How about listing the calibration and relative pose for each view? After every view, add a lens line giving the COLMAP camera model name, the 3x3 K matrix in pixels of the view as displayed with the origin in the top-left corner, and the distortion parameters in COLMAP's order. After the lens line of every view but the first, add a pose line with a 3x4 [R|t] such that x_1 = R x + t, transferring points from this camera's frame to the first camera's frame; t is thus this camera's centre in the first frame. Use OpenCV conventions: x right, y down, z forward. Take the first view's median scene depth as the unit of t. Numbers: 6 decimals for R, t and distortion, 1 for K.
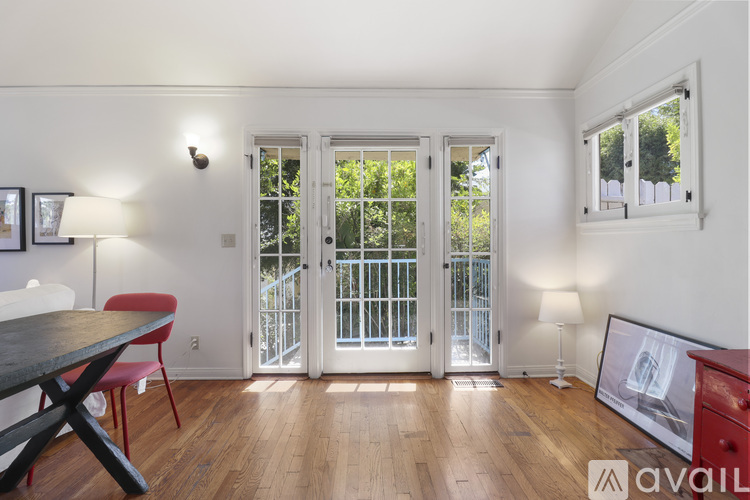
lens RADIAL K [[357.3, 0, 377.1], [0, 357.3, 241.7], [0, 0, 1]] dist [-0.001315, -0.000188]
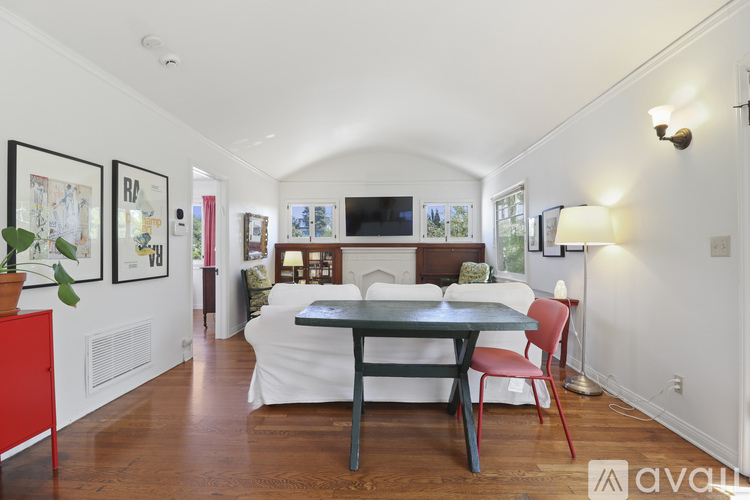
lens RADIAL K [[350.0, 0, 375.0], [0, 350.0, 250.0], [0, 0, 1]] dist [-0.001486, -0.000244]
pose [[-0.052136, 0.000623, -0.998640, 0.279190], [0.001753, 0.999998, 0.000533, 0.001776], [0.998638, -0.001723, -0.052137, 0.451510]]
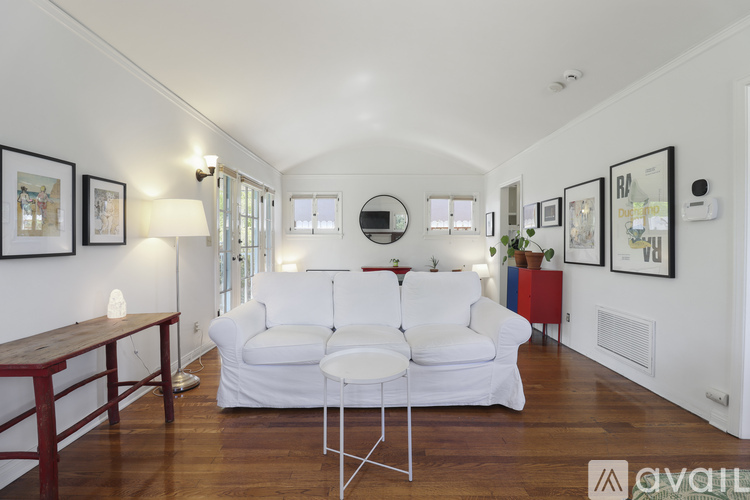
lens RADIAL K [[357.3, 0, 377.1], [0, 357.3, 241.7], [0, 0, 1]] dist [-0.001315, -0.000188]
pose [[-0.002816, 0.002753, 0.999992, -1.804712], [-0.000682, 0.999996, -0.002755, 0.001137], [-0.999996, -0.000690, -0.002814, 0.449328]]
